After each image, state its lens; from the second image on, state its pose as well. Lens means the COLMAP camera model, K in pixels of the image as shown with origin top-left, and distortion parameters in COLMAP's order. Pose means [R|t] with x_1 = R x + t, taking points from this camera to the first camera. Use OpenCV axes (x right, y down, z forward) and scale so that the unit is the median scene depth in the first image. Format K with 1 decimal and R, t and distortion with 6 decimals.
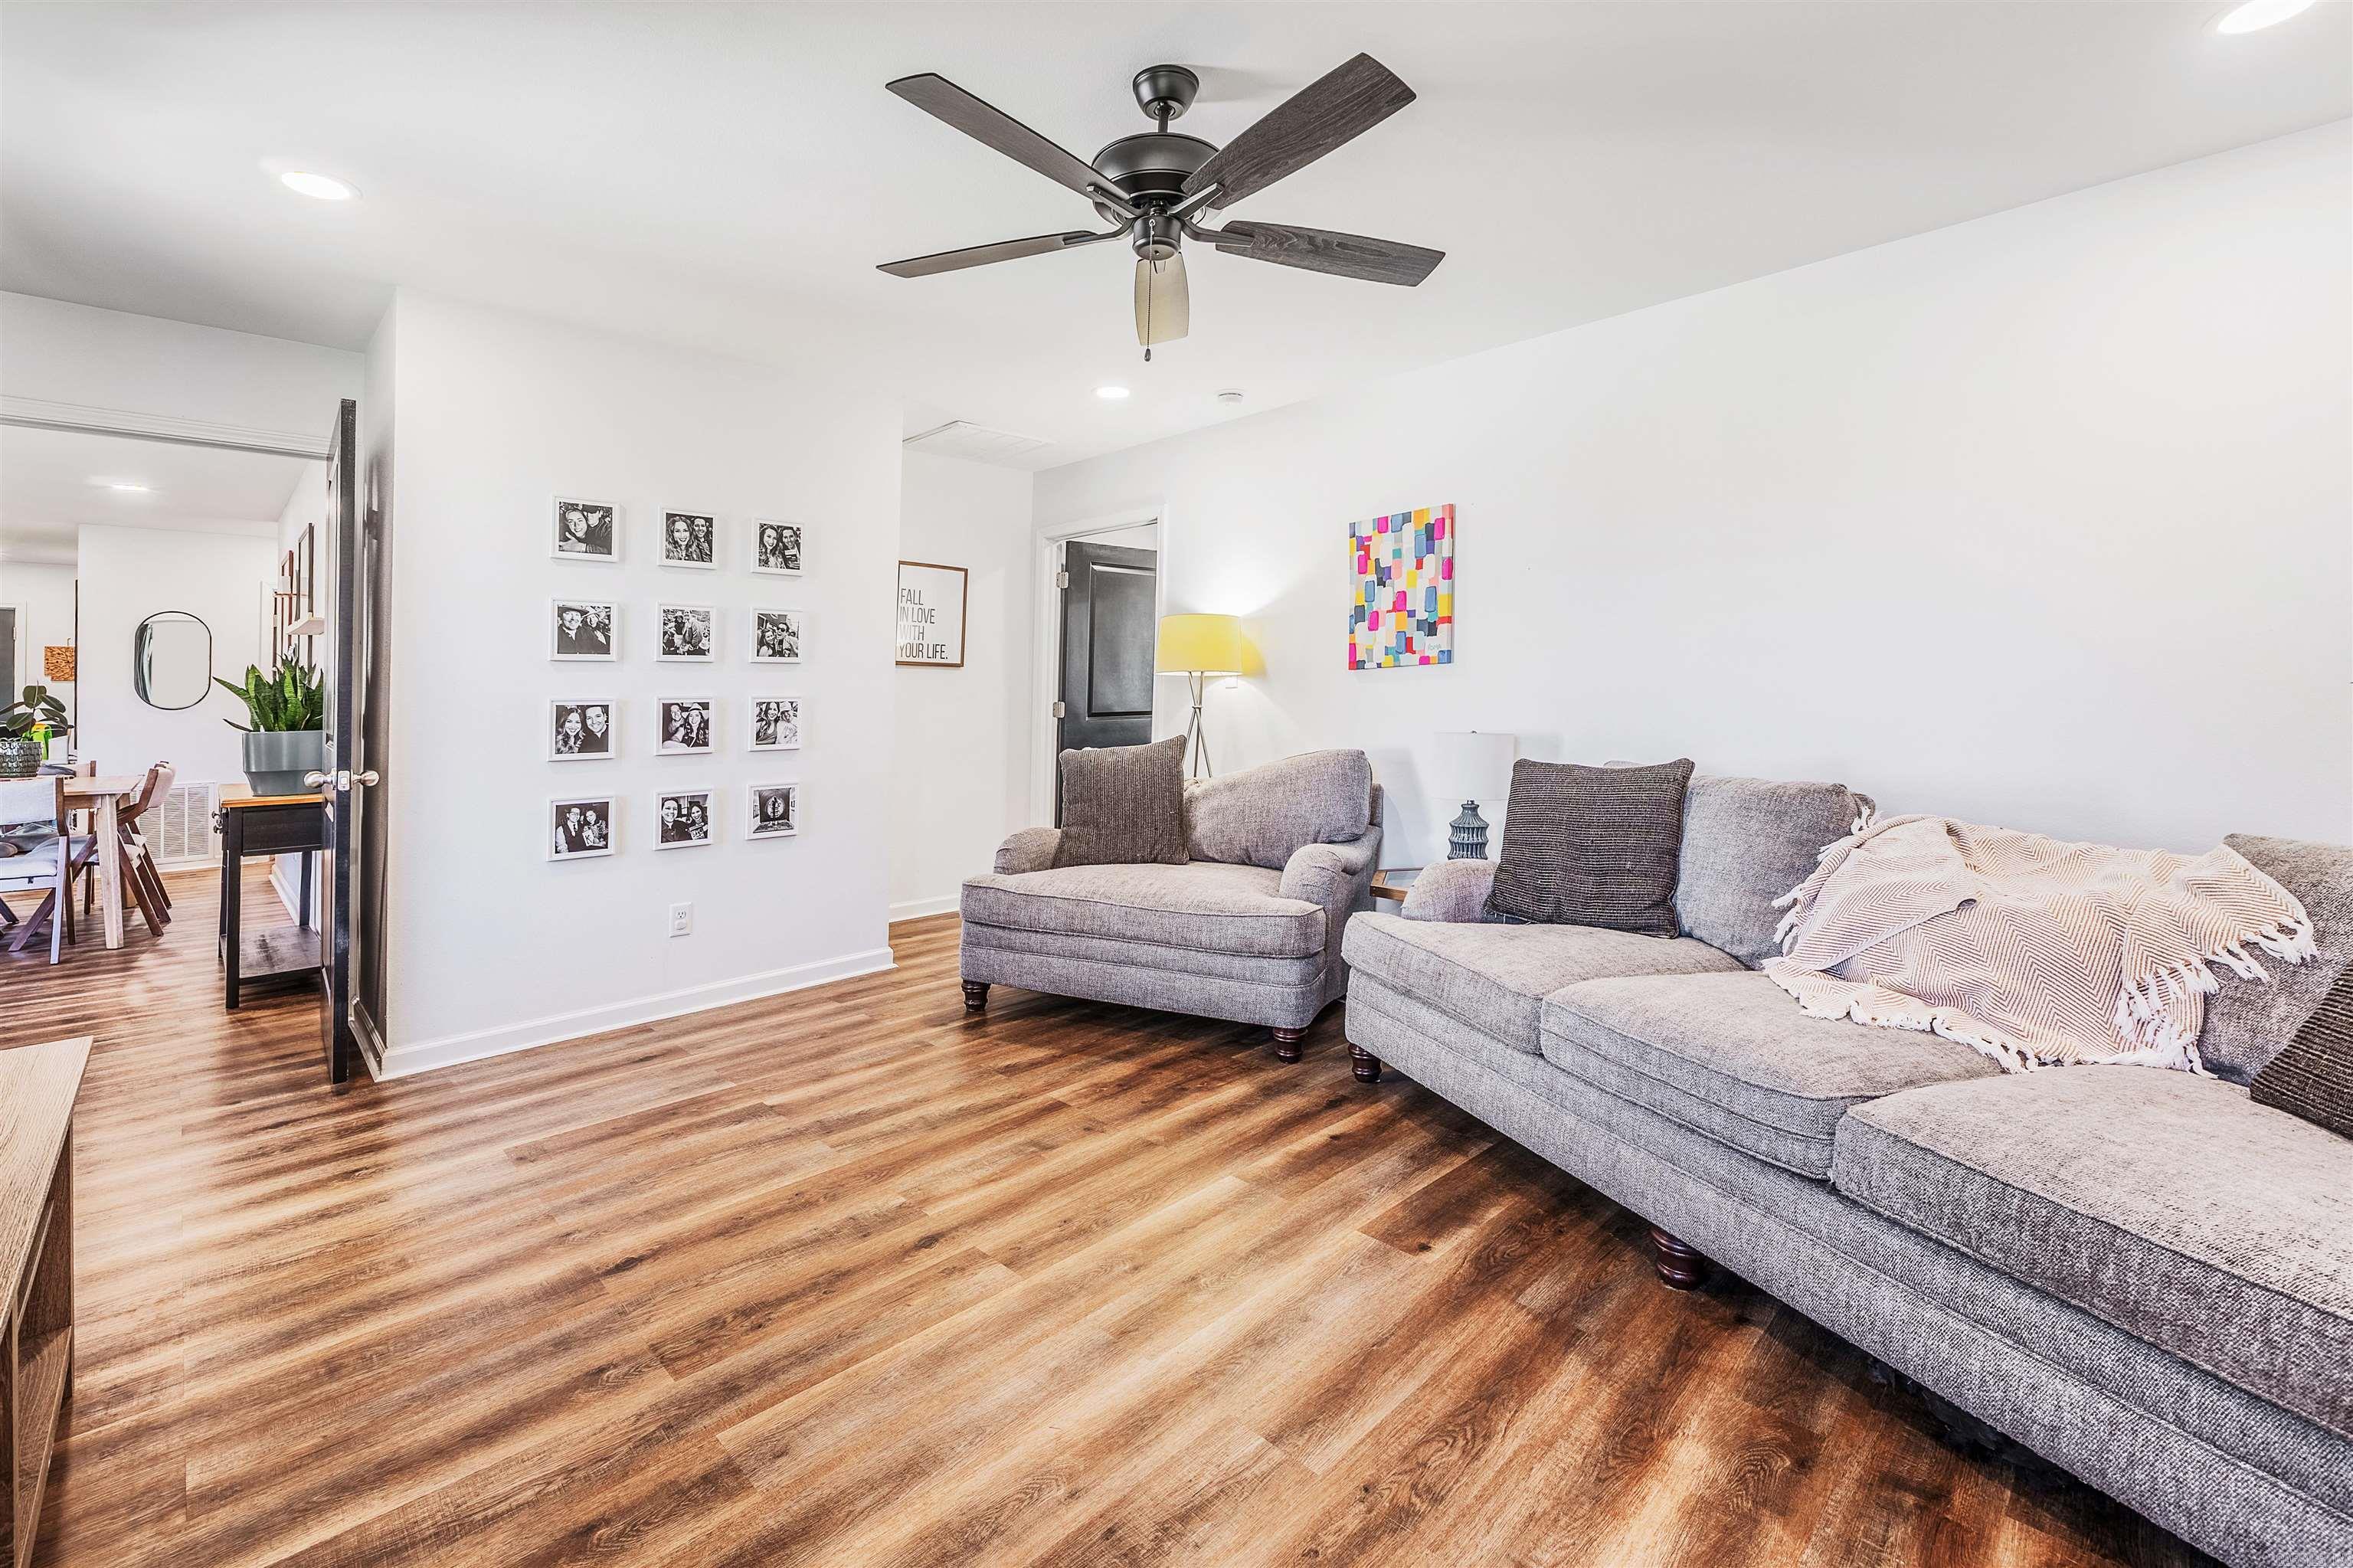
lens RADIAL K [[1016.1, 0, 1167.7], [0, 1016.1, 670.4], [0, 0, 1]] dist [-0.000509, -0.000679]
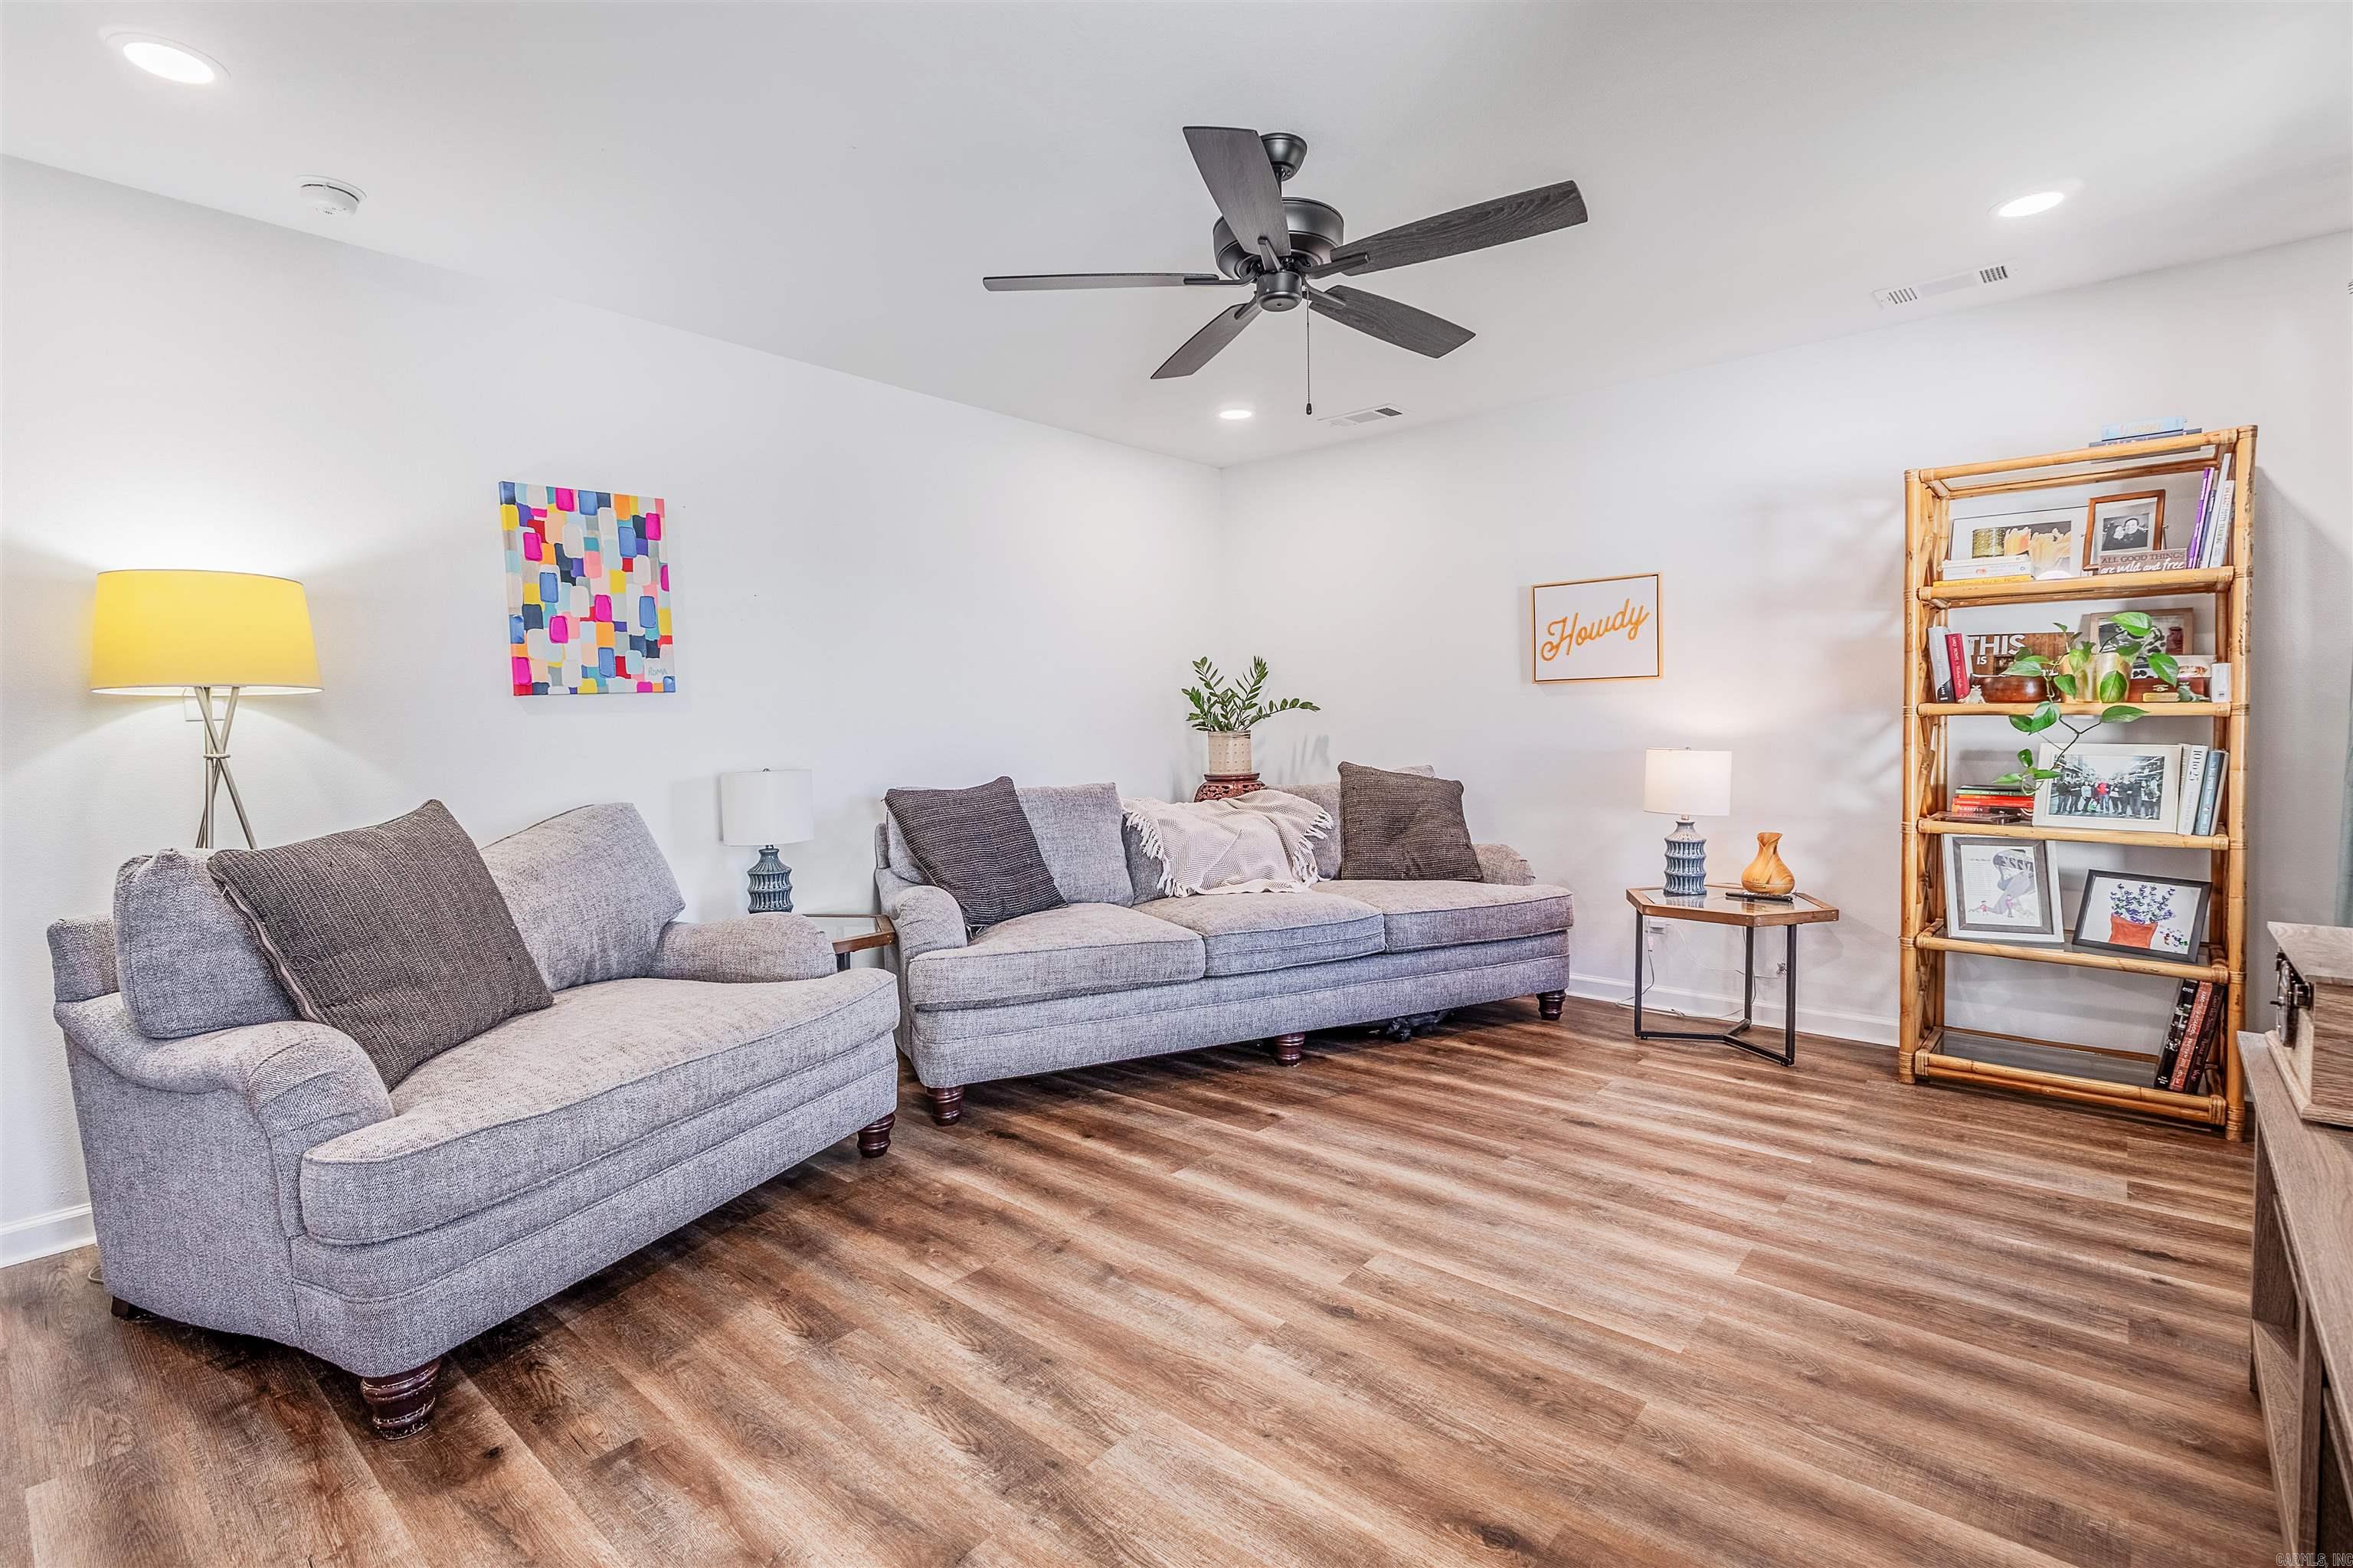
lens RADIAL K [[1093.1, 0, 1140.4], [0, 1093.1, 760.6], [0, 0, 1]] dist [-0.002304, 0.000409]
pose [[-0.065277, -0.022410, 0.997615, -0.866461], [-0.010220, 0.999710, 0.021788, 0.034225], [-0.997815, -0.008774, -0.065488, 0.906315]]
